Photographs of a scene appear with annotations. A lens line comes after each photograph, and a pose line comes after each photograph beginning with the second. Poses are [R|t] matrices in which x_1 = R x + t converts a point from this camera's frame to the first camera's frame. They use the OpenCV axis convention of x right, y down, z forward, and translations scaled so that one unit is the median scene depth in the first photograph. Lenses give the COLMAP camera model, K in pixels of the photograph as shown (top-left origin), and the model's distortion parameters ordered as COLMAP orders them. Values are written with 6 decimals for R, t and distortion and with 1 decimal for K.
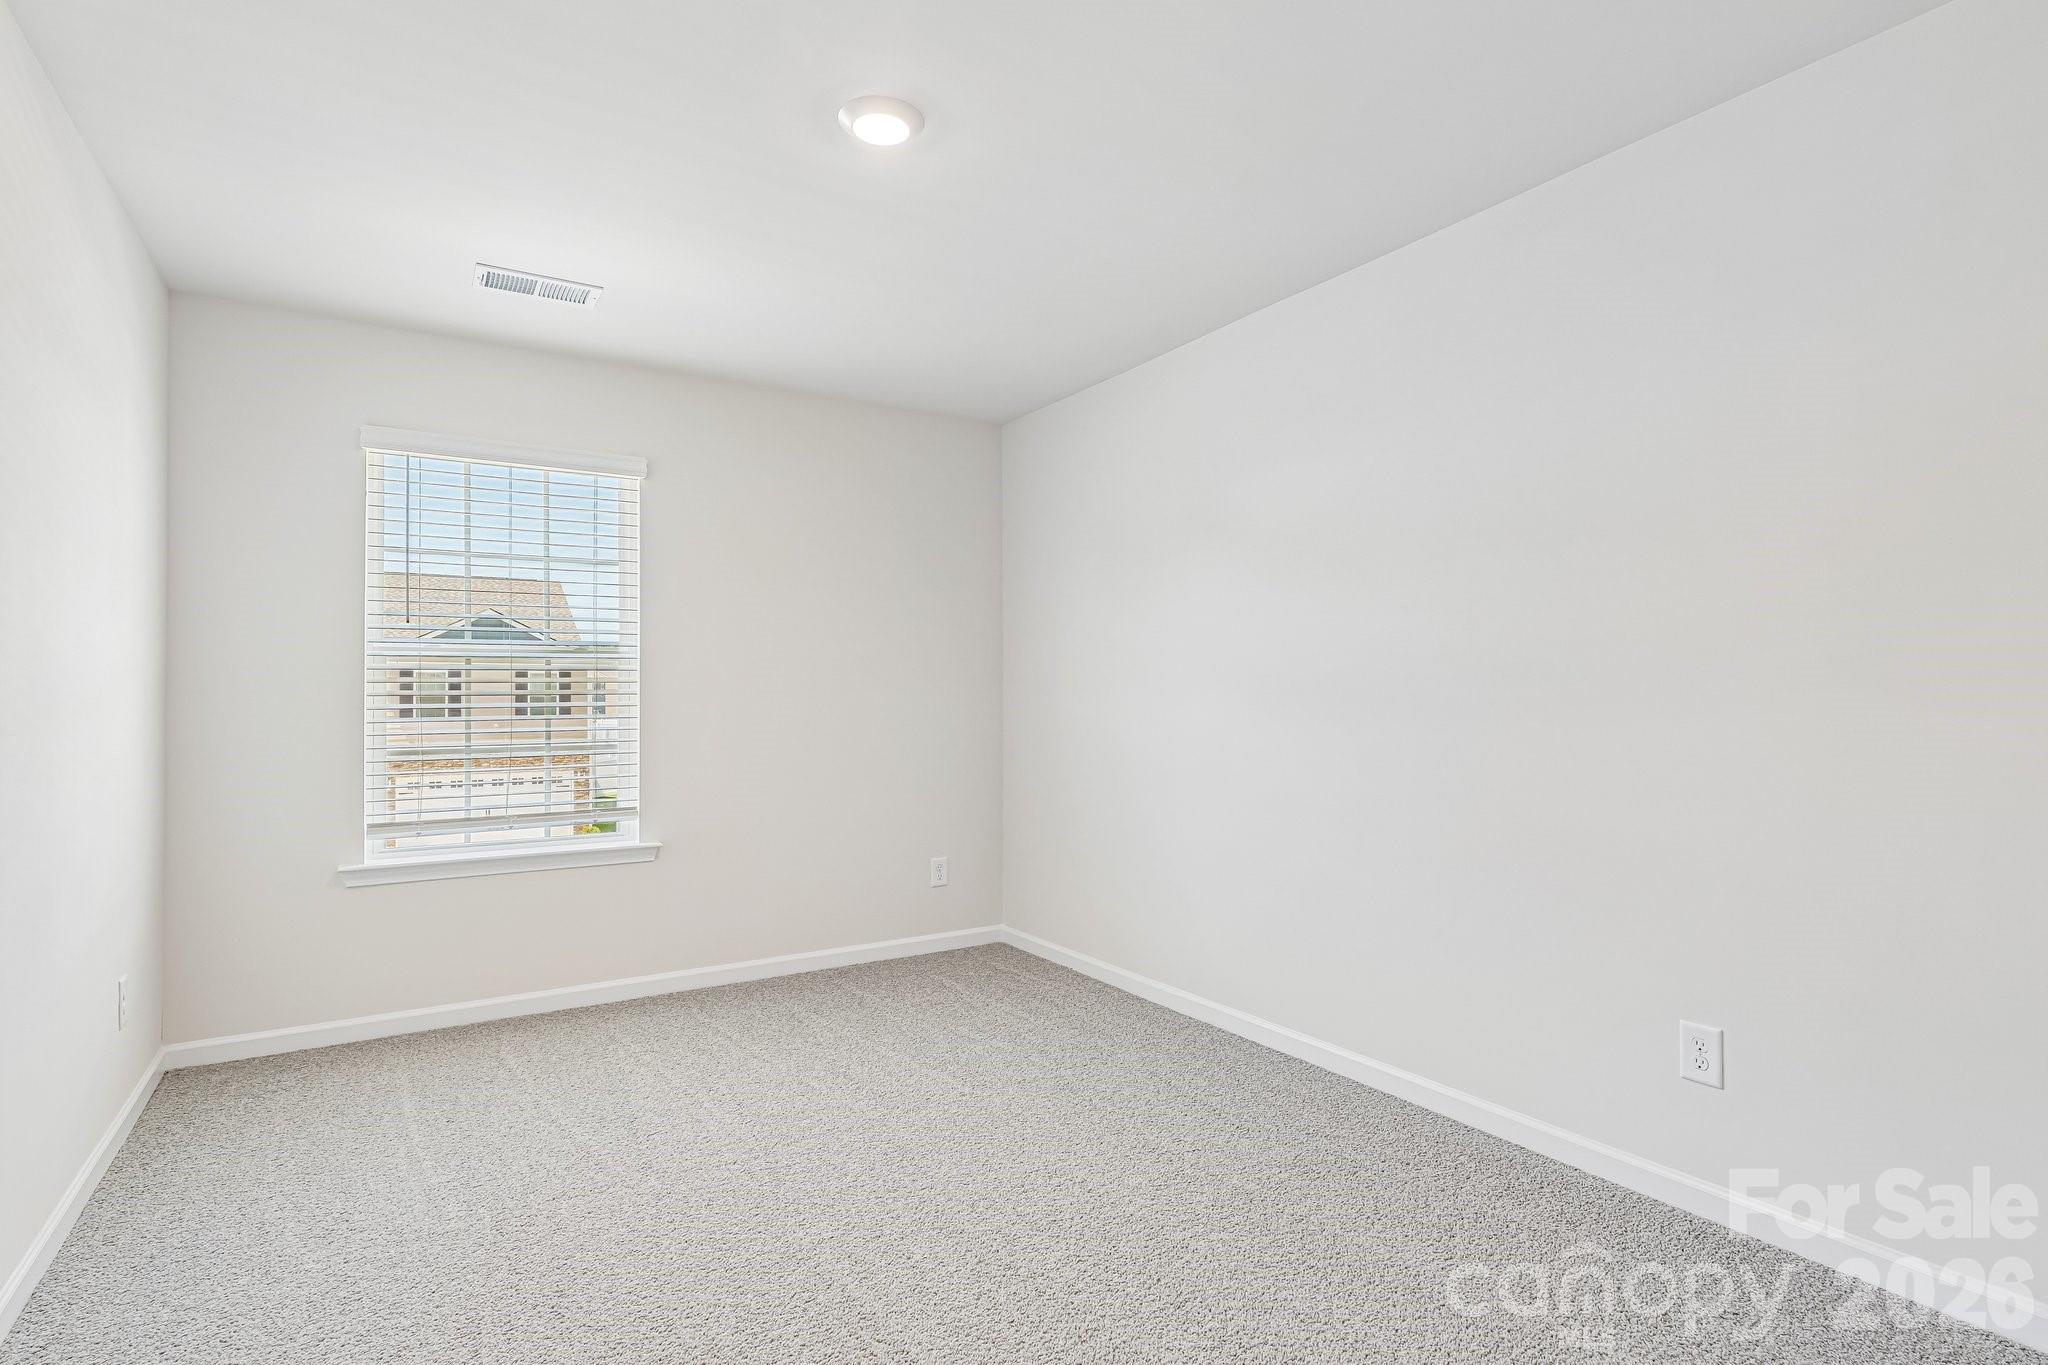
lens RADIAL K [[1023.0, 0, 1020.9], [0, 1023.0, 672.4], [0, 0, 1]] dist [-0.001858, -0.000440]
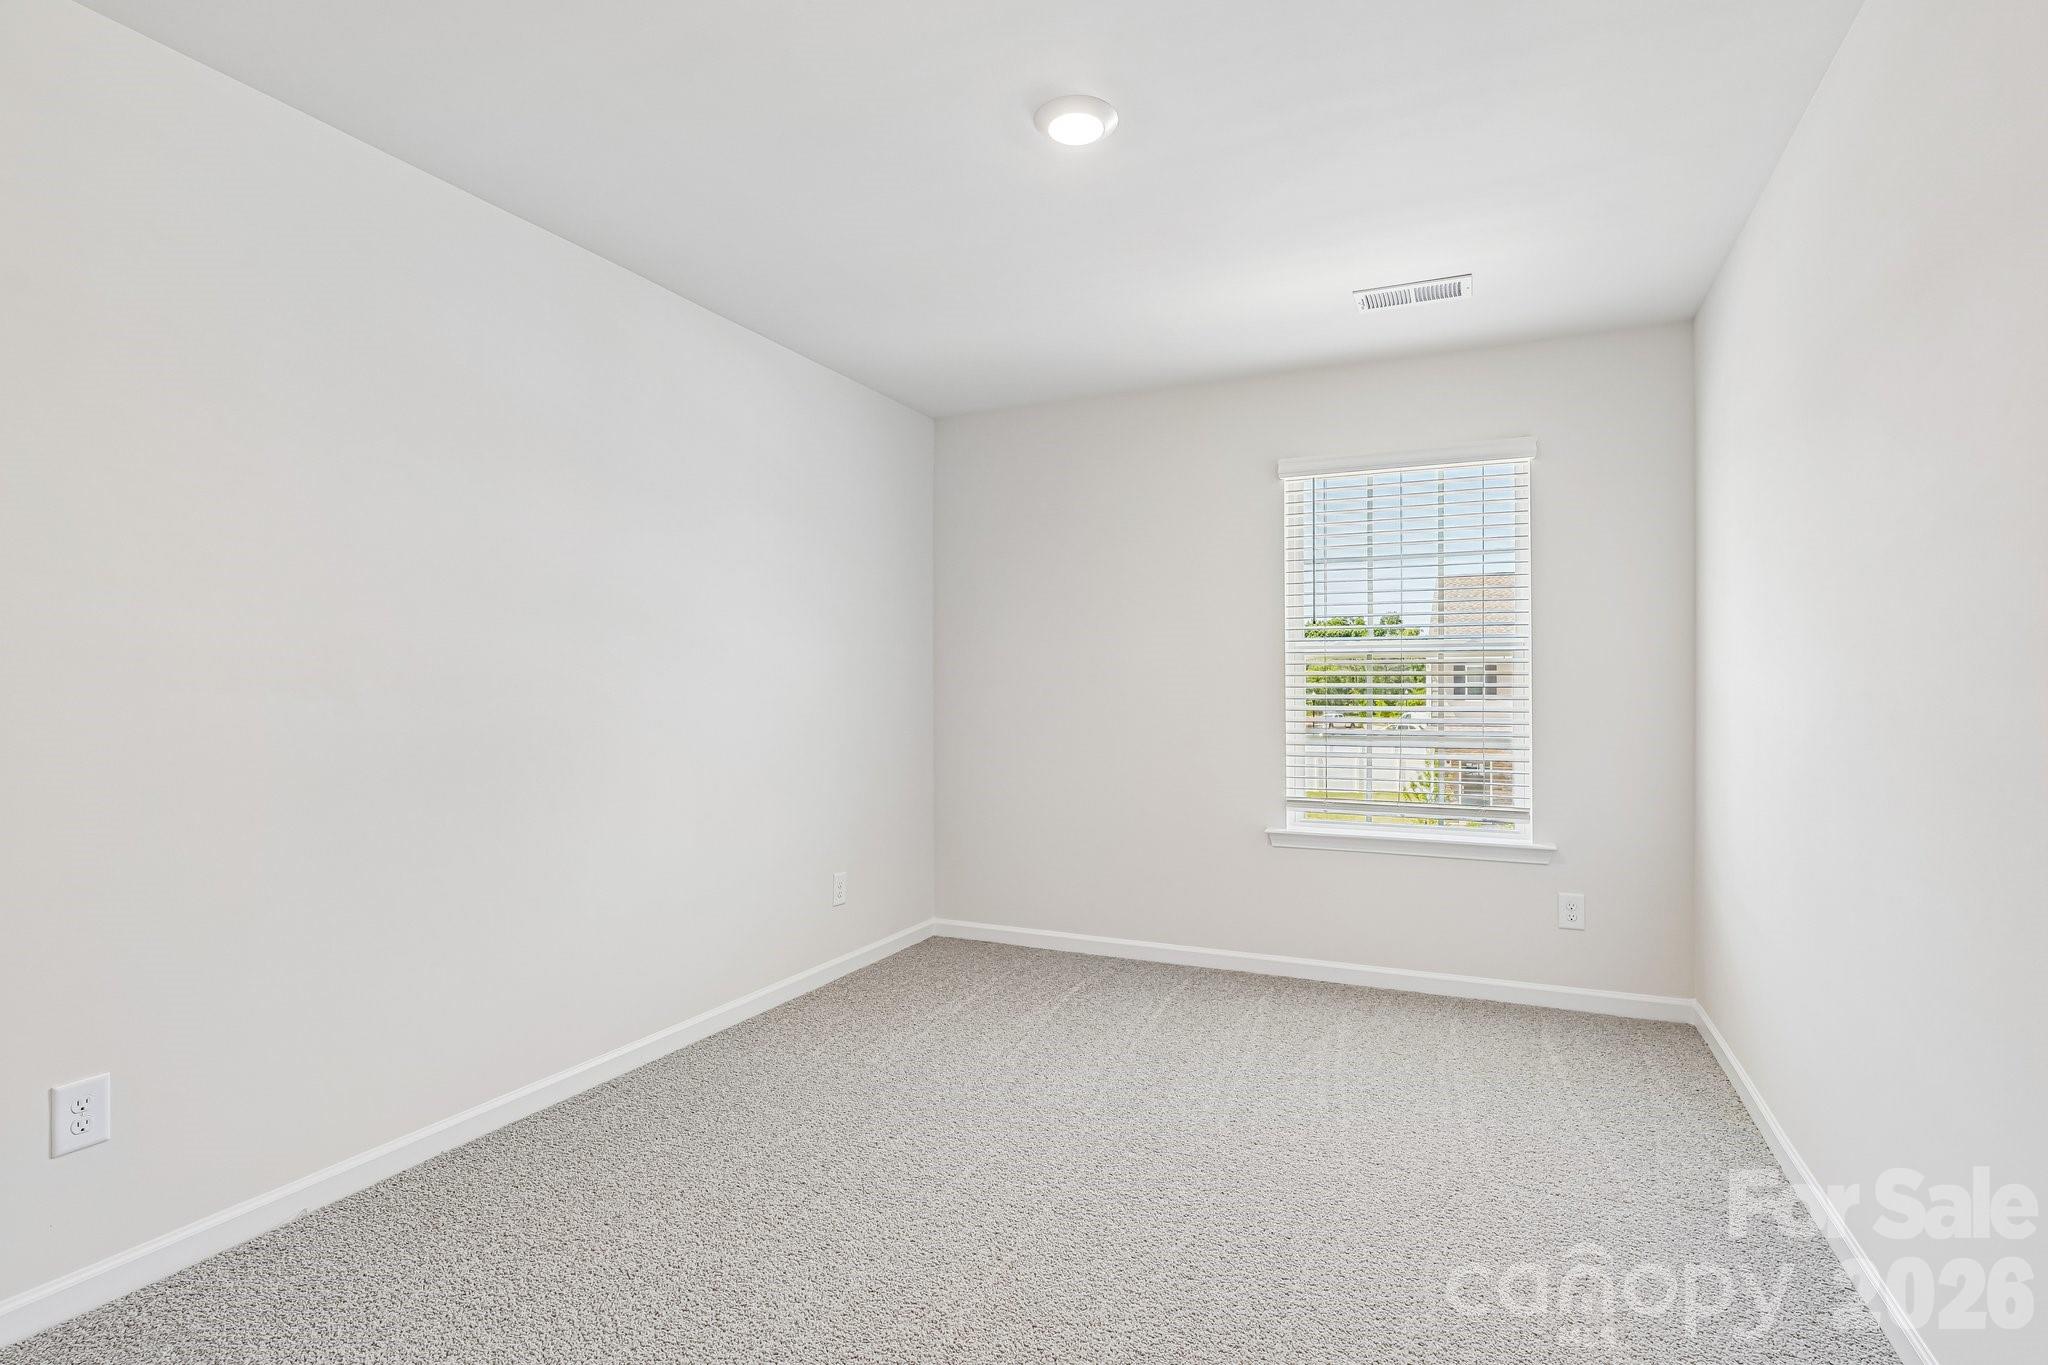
lens RADIAL K [[1008.5, 0, 1013.1], [0, 1008.5, 681.3], [0, 0, 1]] dist [-0.020563, 0.000089]
pose [[0.544197, -0.000476, -0.838957, 0.160996], [0.014331, 0.999859, 0.008729, 0.000972], [0.838835, -0.016773, 0.544128, 0.099406]]
